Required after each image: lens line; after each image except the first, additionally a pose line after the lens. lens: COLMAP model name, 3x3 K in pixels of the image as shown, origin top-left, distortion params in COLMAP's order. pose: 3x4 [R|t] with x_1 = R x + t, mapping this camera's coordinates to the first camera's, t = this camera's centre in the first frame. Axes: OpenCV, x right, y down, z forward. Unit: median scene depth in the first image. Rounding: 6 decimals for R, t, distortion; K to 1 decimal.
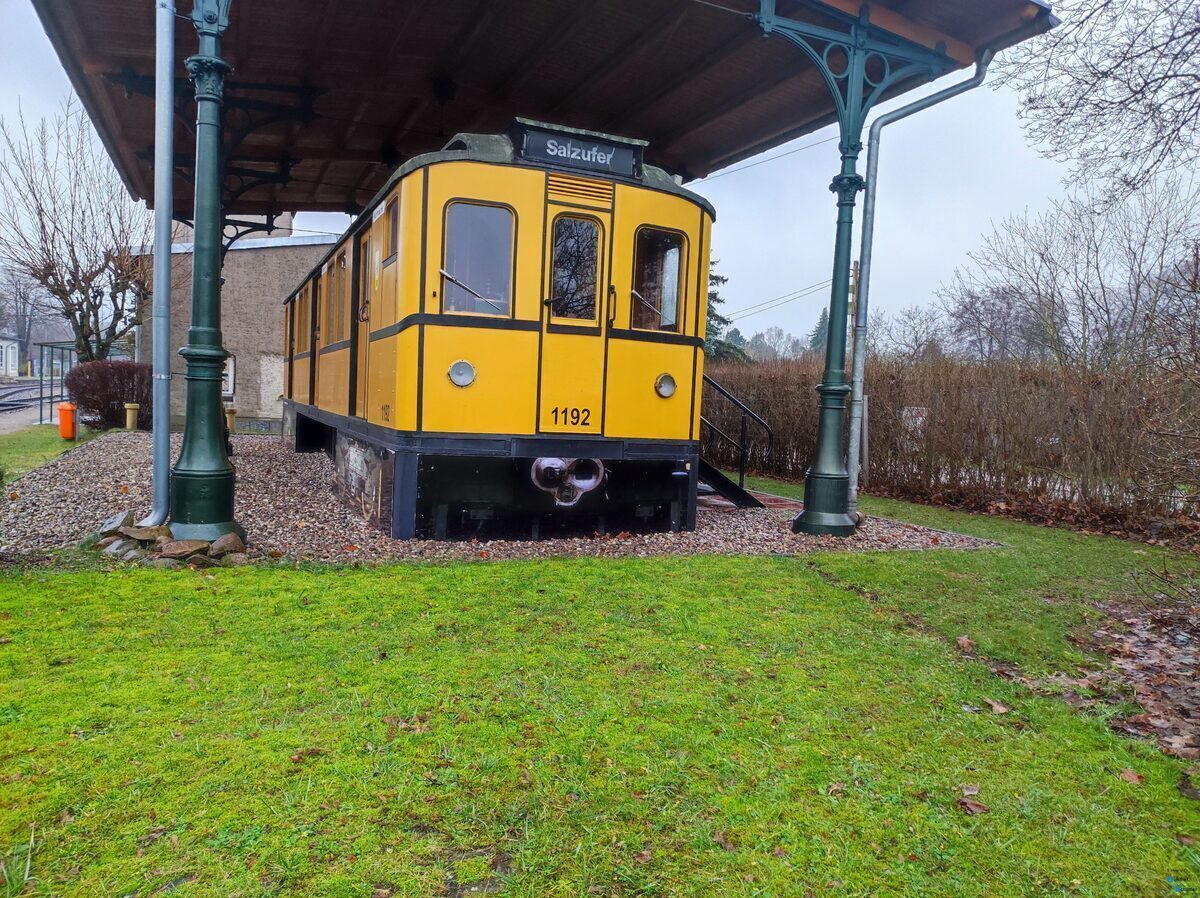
lens RADIAL K [[870.3, 0, 599.5], [0, 870.3, 453.9], [0, 0, 1]] dist [0.042438, -0.035414]
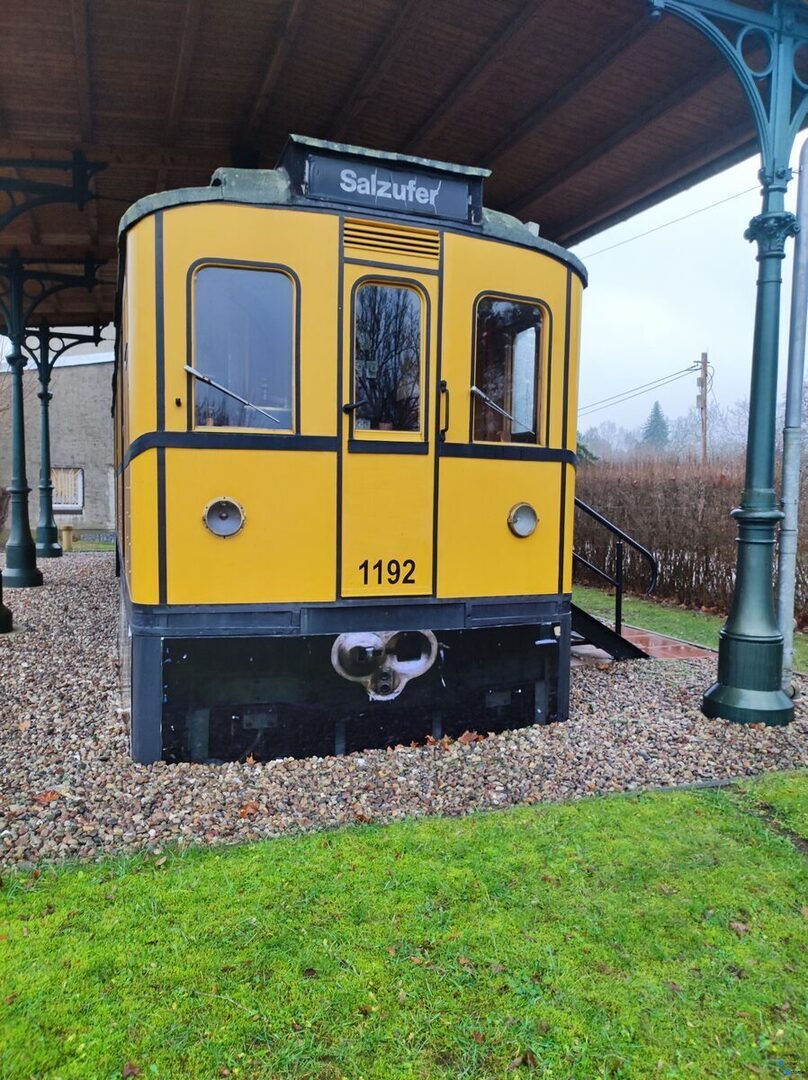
lens RADIAL K [[783.3, 0, 409.2], [0, 783.3, 539.7], [0, 0, 1]] dist [0.042438, -0.035414]
pose [[0.998418, -0.025325, -0.050208, 0.016086], [0.025245, 0.999679, -0.002234, -0.066428], [0.050249, 0.000963, 0.998736, 0.375686]]
